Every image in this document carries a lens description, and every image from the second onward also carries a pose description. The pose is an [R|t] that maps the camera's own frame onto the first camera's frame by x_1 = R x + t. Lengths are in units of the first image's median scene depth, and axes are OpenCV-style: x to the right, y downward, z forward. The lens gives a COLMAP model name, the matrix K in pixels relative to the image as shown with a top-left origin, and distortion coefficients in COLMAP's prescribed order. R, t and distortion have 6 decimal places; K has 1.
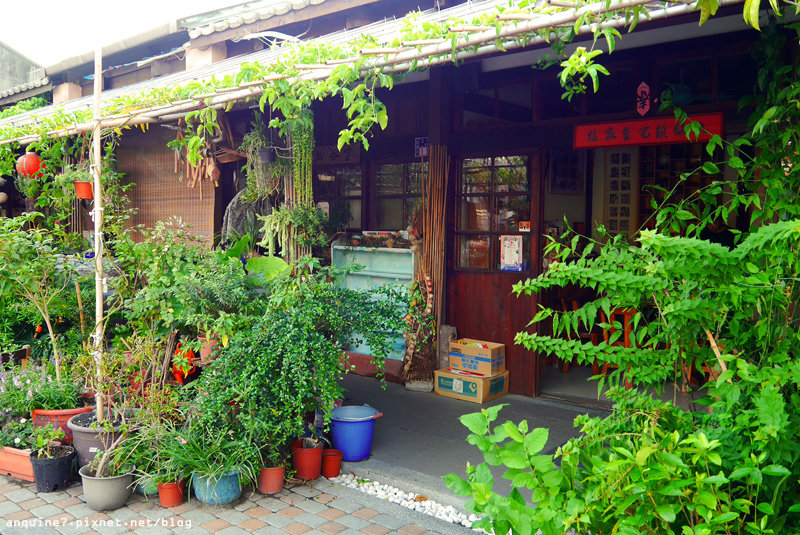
lens RADIAL K [[699.6, 0, 399.7], [0, 699.6, 266.9], [0, 0, 1]] dist [-0.010747, -0.002753]
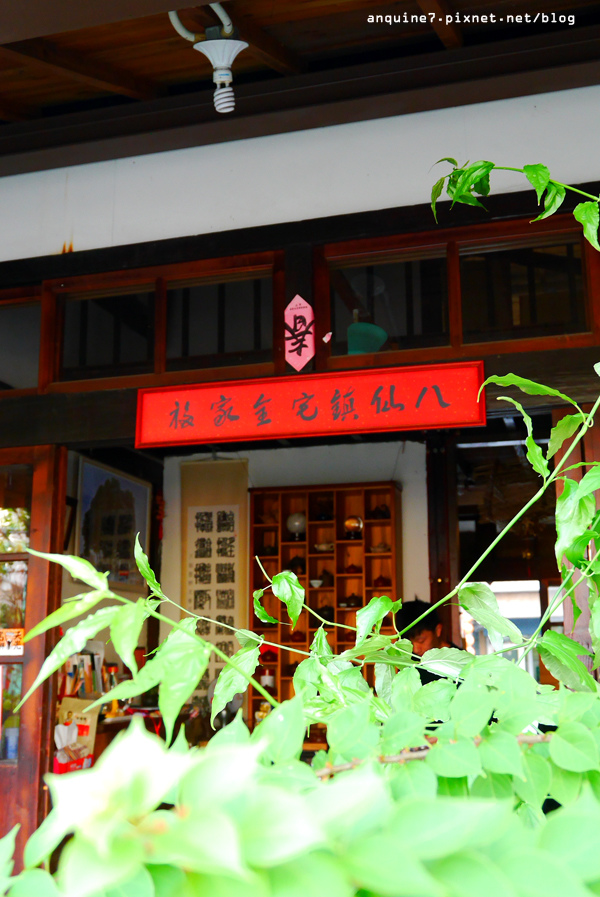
lens RADIAL K [[1042.7, 0, 301.1], [0, 1042.7, 448.7], [0, 0, 1]] dist [-0.007402, 0.000000]
pose [[0.912459, 0.077102, 0.401838, 0.097268], [0.034687, 0.963974, -0.263724, -0.003481], [-0.407695, 0.254575, 0.876913, 0.451048]]
